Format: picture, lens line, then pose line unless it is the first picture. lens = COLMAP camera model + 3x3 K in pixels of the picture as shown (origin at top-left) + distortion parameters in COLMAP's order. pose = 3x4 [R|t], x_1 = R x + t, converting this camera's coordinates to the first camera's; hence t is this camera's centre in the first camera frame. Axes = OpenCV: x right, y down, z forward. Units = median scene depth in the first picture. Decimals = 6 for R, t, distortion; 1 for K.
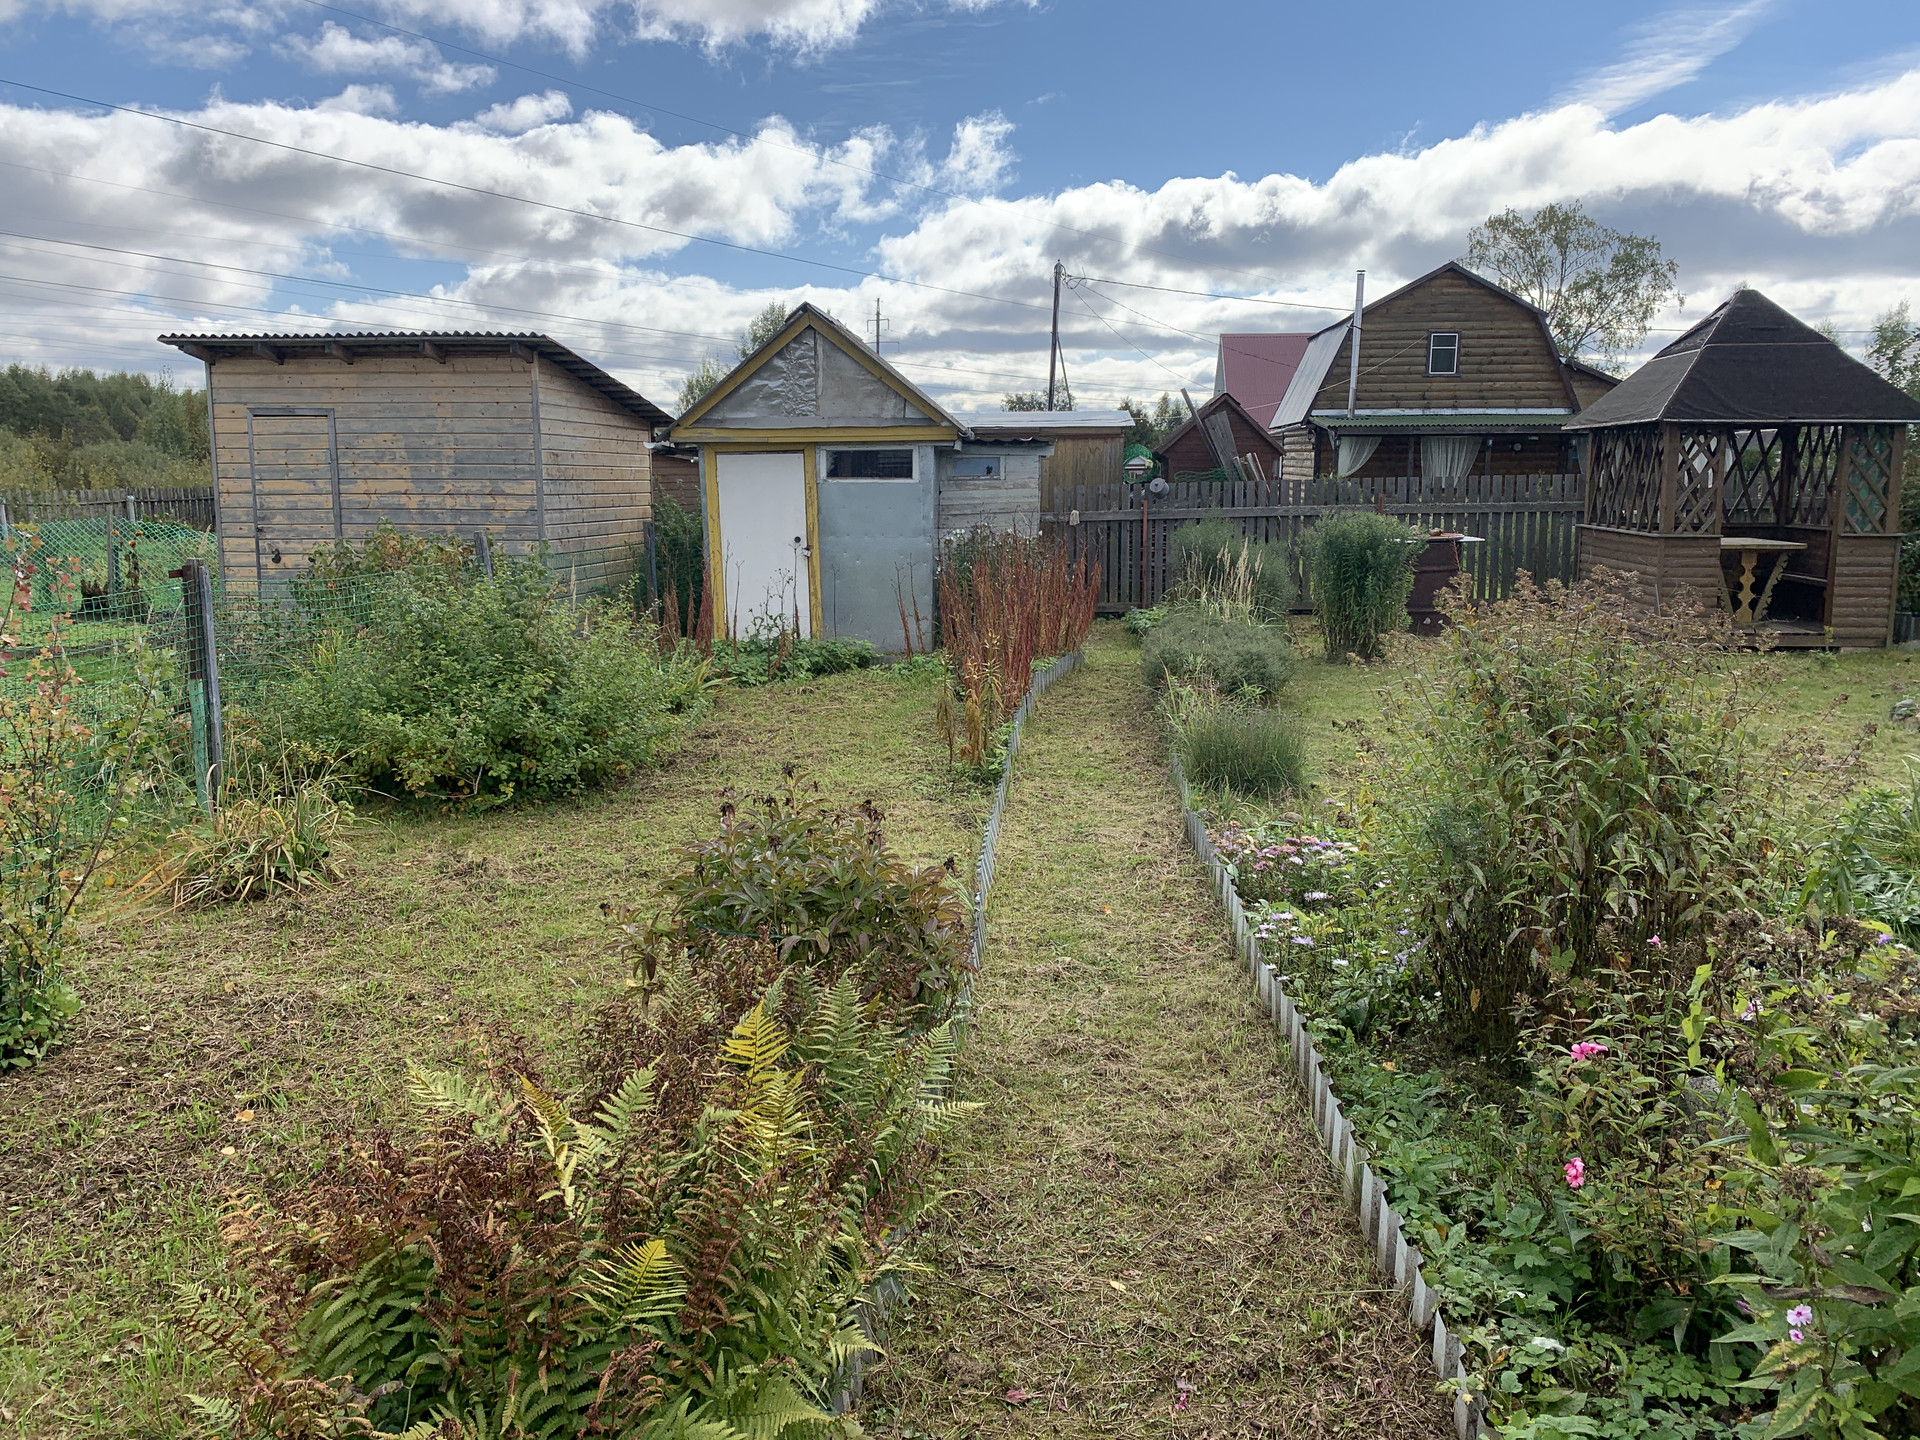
lens RADIAL K [[1442.9, 0, 951.8], [0, 1442.9, 674.6], [0, 0, 1]] dist [0.025591, -0.036361]
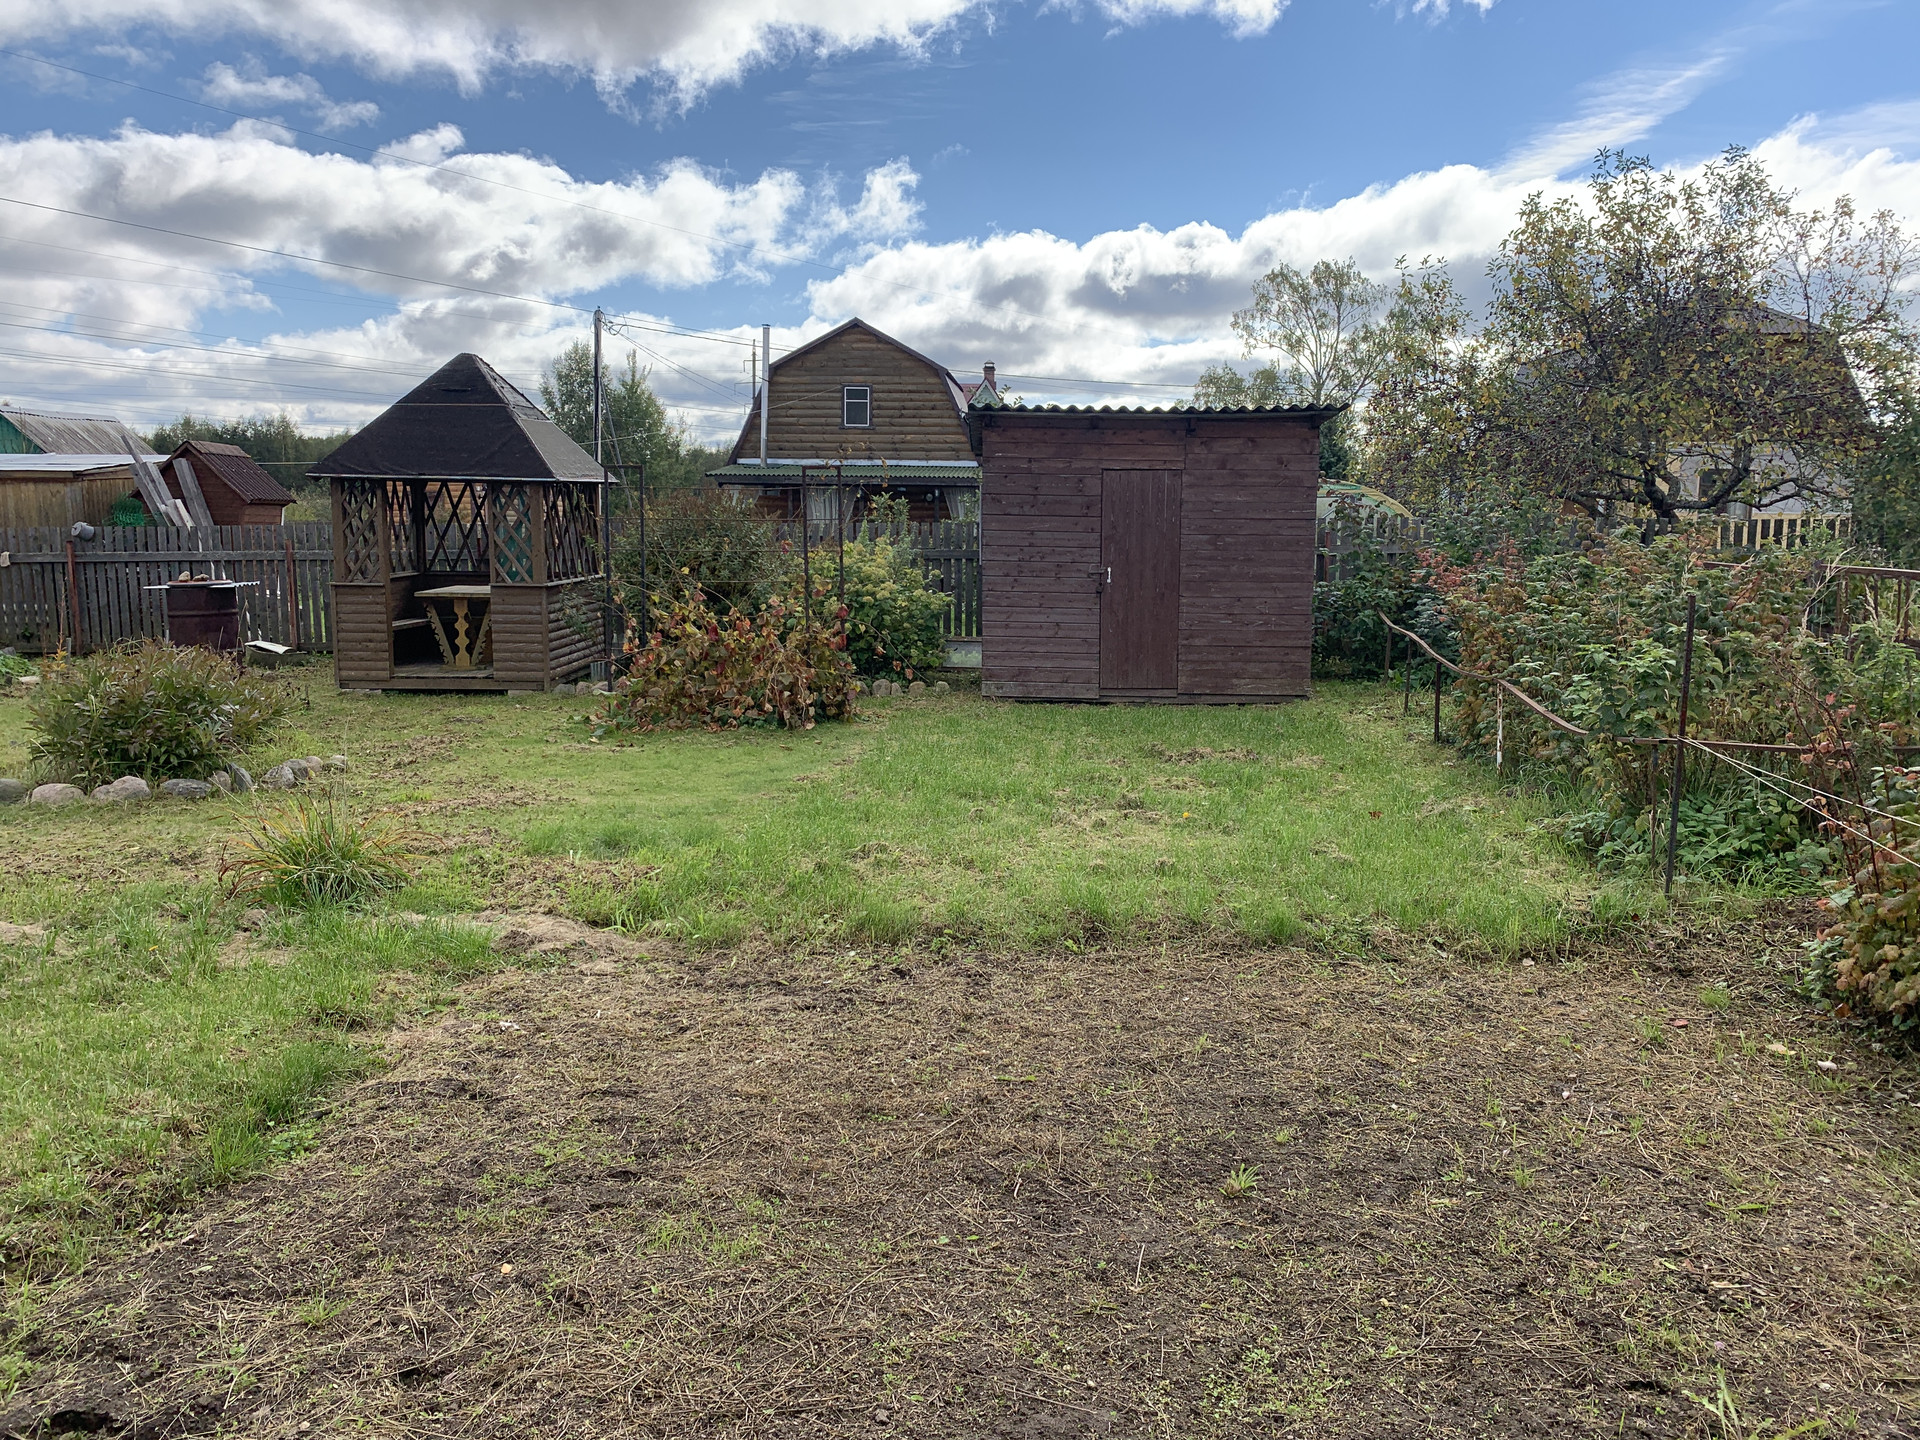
lens RADIAL K [[1449.9, 0, 946.8], [0, 1449.9, 678.6], [0, 0, 1]] dist [0.003743, 0.012683]
pose [[0.998510, 0.002881, 0.054490, 0.842371], [-0.001412, 0.999635, -0.026969, 0.000913], [-0.054548, 0.026852, 0.998150, -0.075293]]
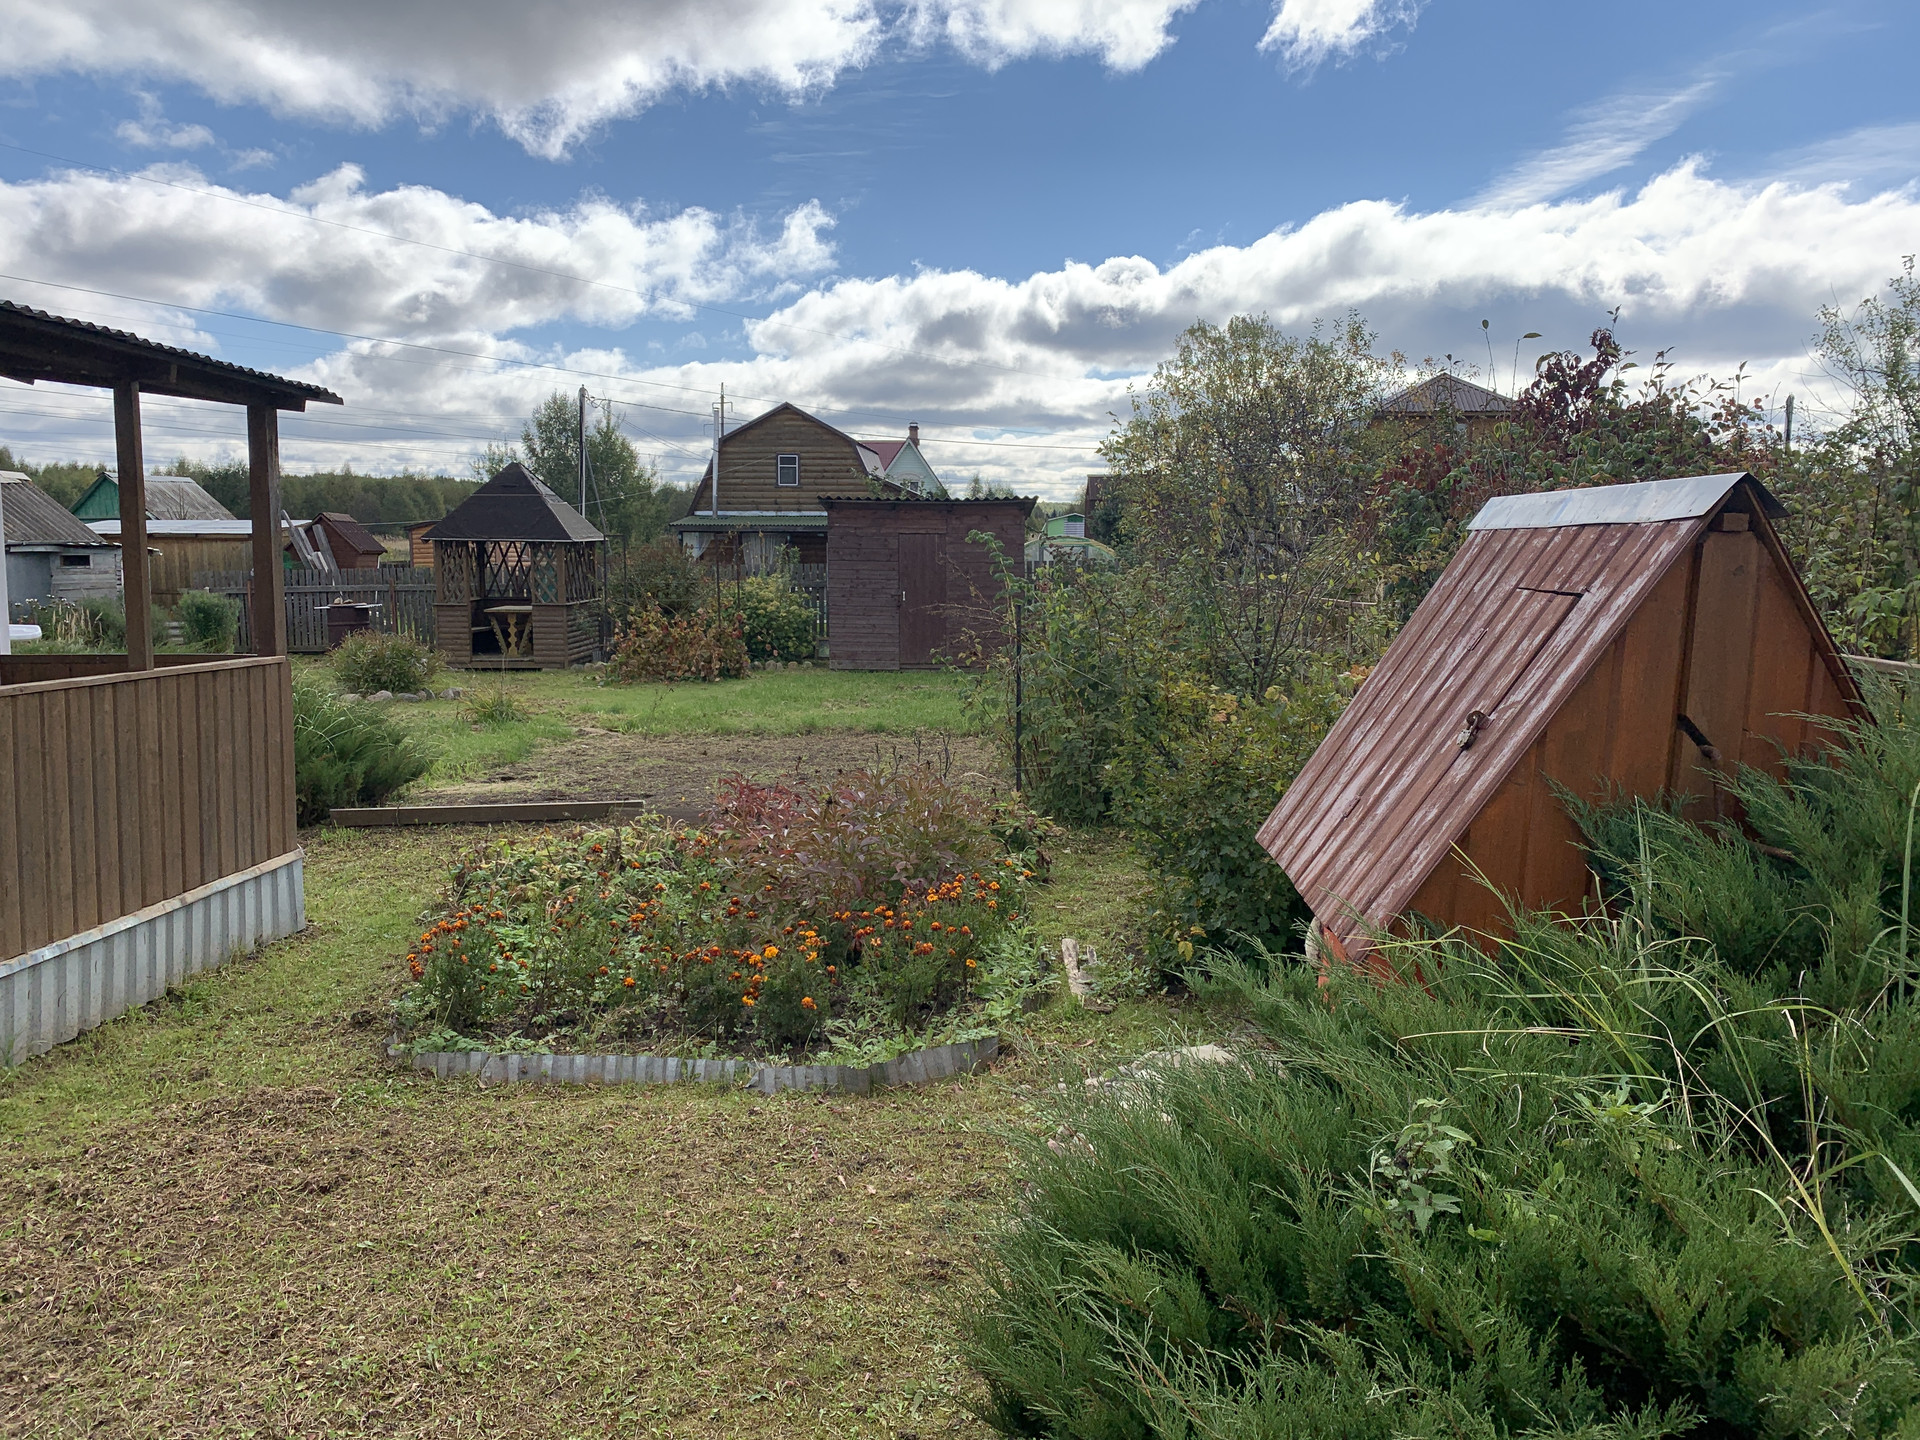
lens RADIAL K [[1442.9, 0, 951.8], [0, 1442.9, 674.6], [0, 0, 1]] dist [0.025591, -0.036361]
pose [[0.997076, -0.004015, 0.076315, 0.933976], [0.007896, 0.998687, -0.050617, 0.077792], [-0.076012, 0.051072, 0.995798, -0.739921]]
